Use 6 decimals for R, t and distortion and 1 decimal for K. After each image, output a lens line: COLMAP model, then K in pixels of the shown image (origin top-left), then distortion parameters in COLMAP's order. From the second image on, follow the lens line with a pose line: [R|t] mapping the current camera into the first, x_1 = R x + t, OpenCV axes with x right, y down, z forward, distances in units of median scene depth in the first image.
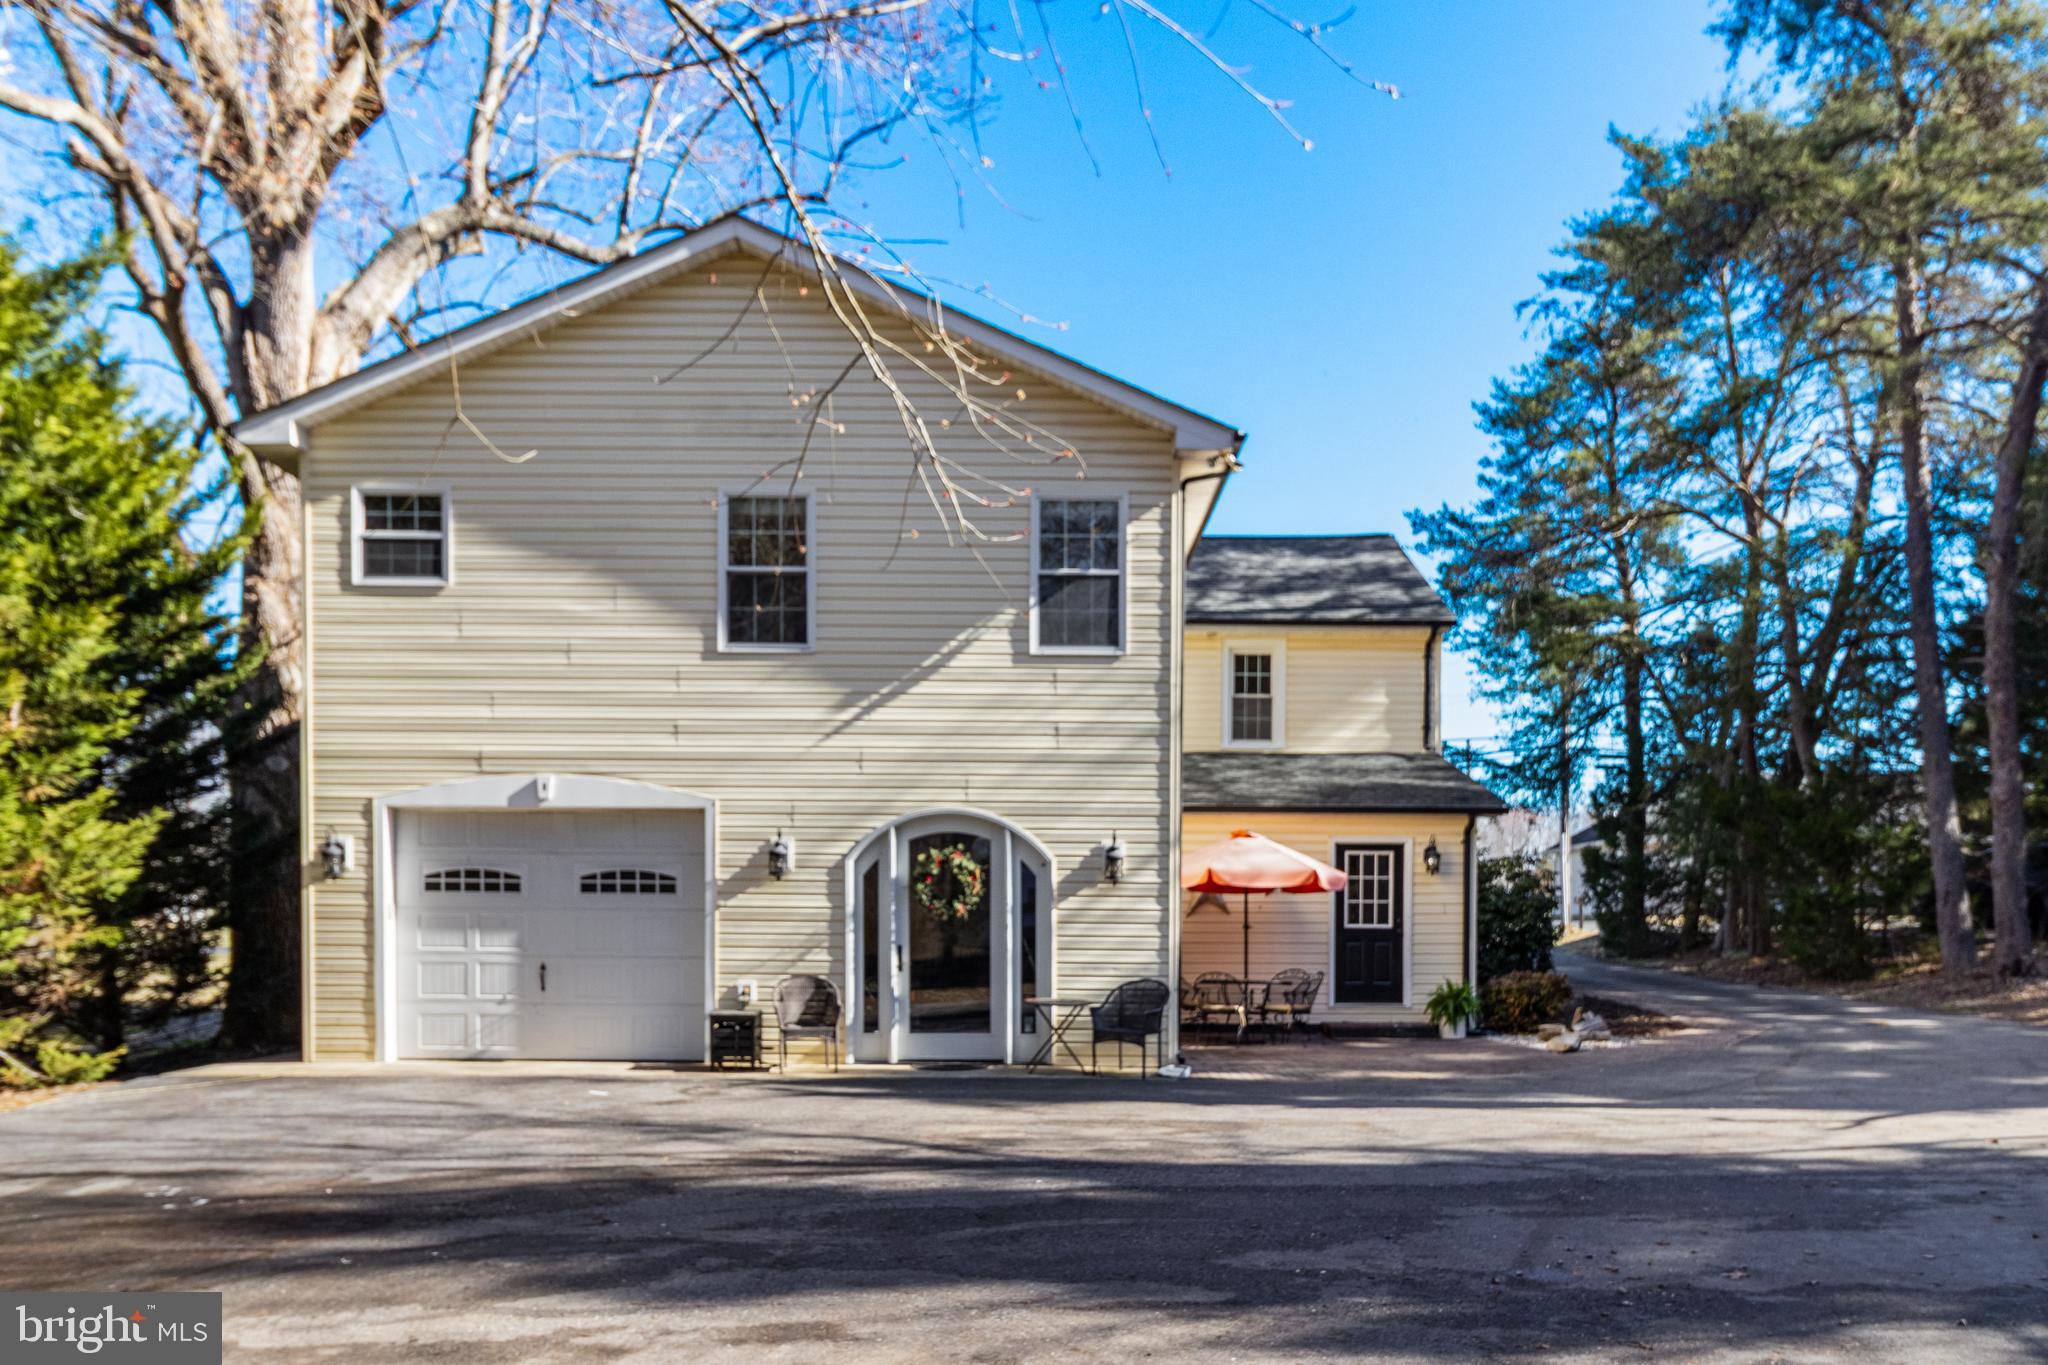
lens RADIAL K [[1538.8, 0, 1024.5], [0, 1538.8, 689.2], [0, 0, 1]] dist [-0.007158, 0.001317]
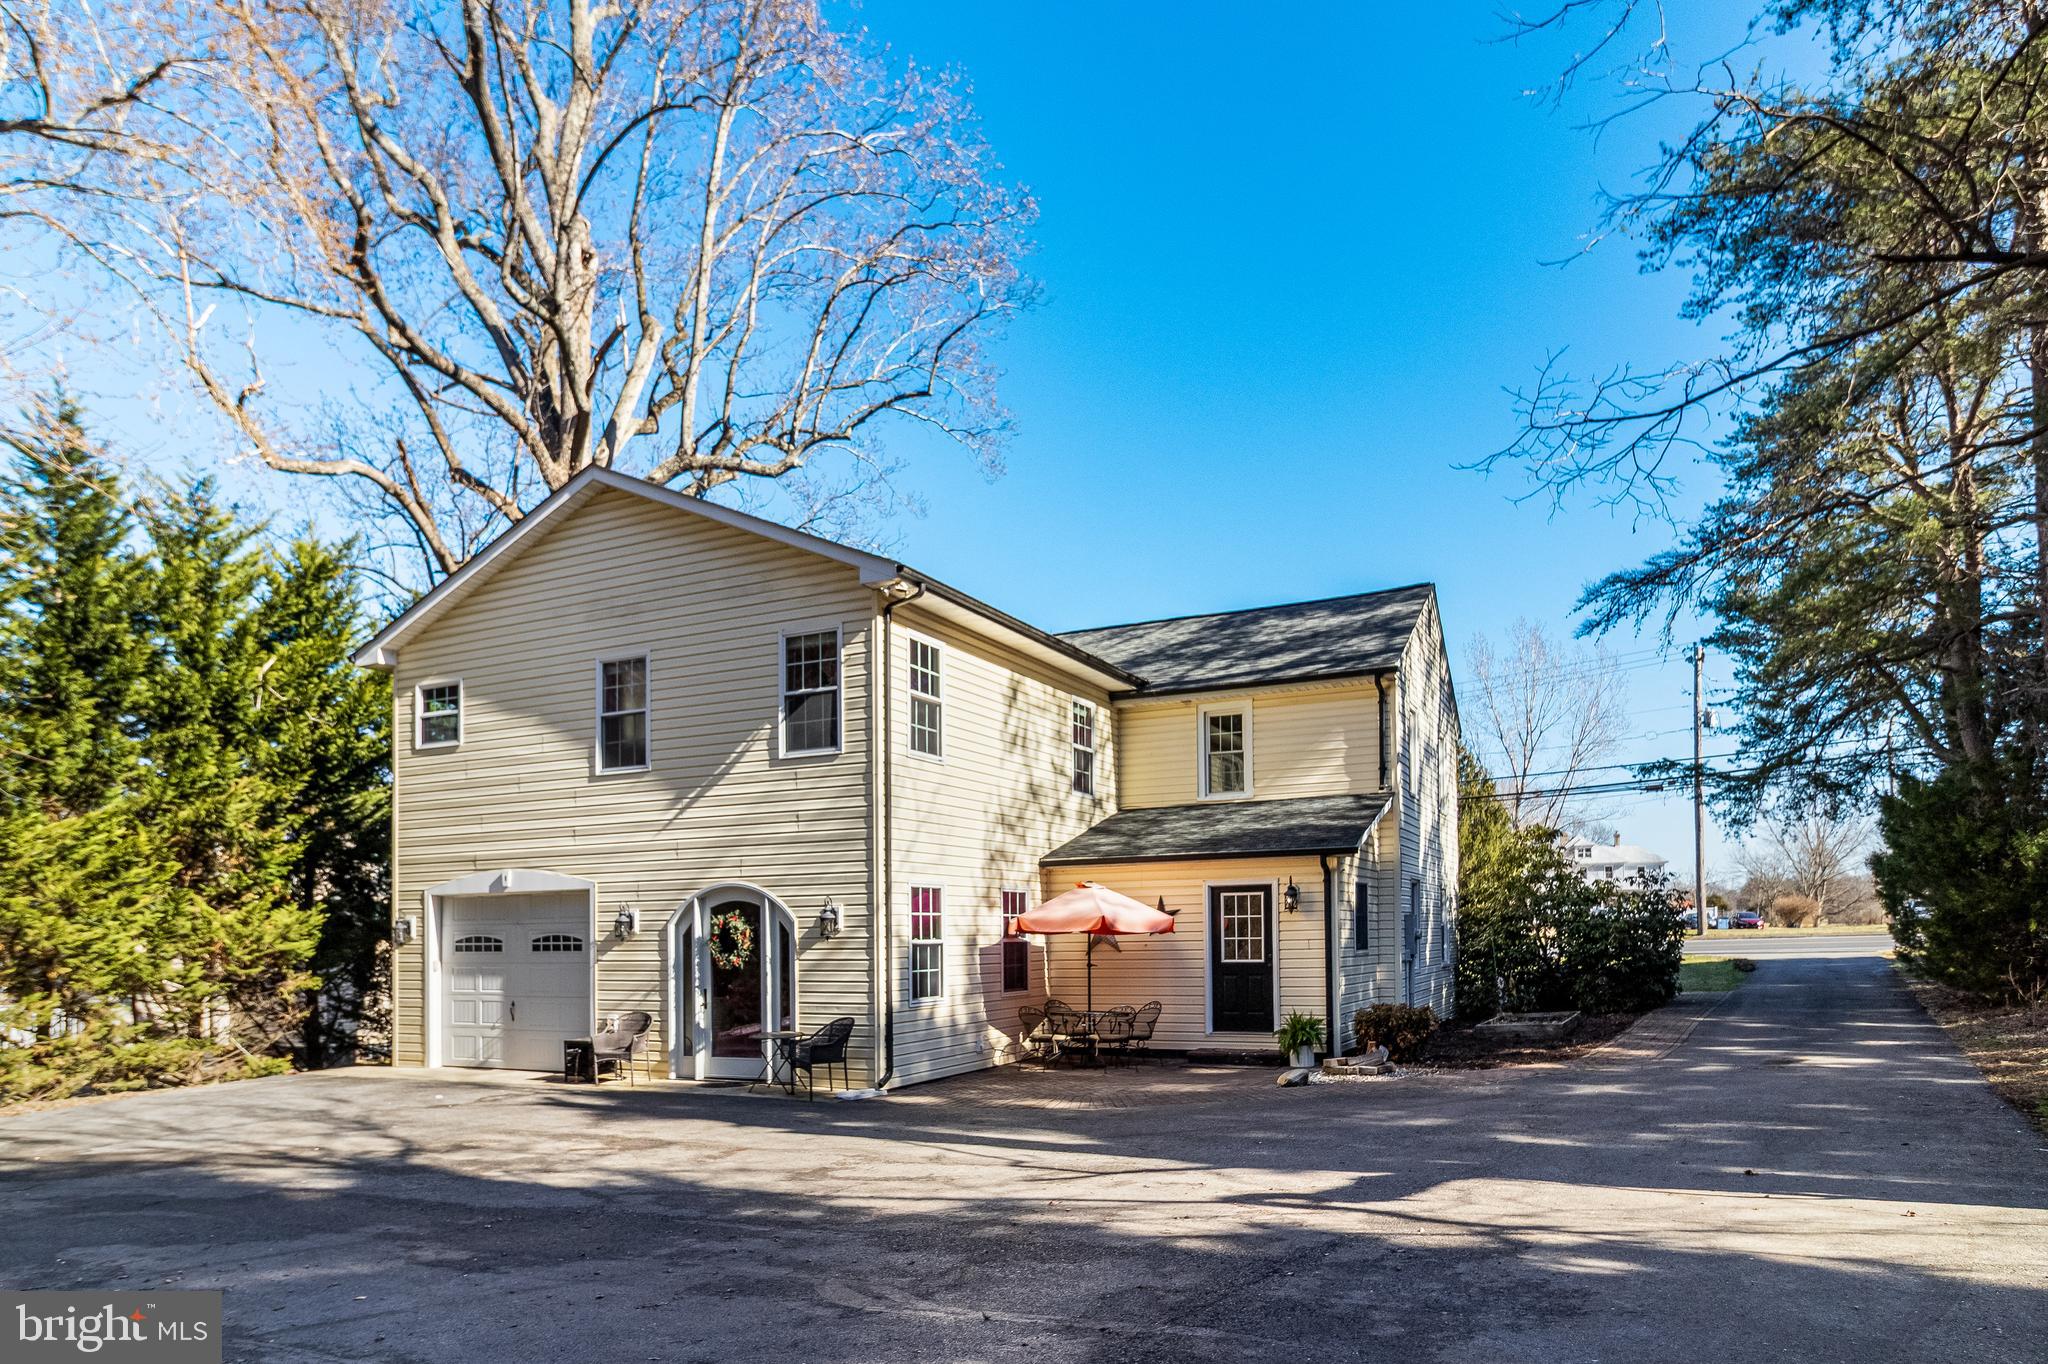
lens RADIAL K [[1266.6, 0, 1029.4], [0, 1266.6, 684.6], [0, 0, 1]] dist [-0.009869, -0.002297]
pose [[0.888120, -0.107057, -0.446970, 0.668352], [0.088773, 0.994138, -0.061721, -0.000777], [0.450957, 0.015137, 0.892417, 0.154029]]
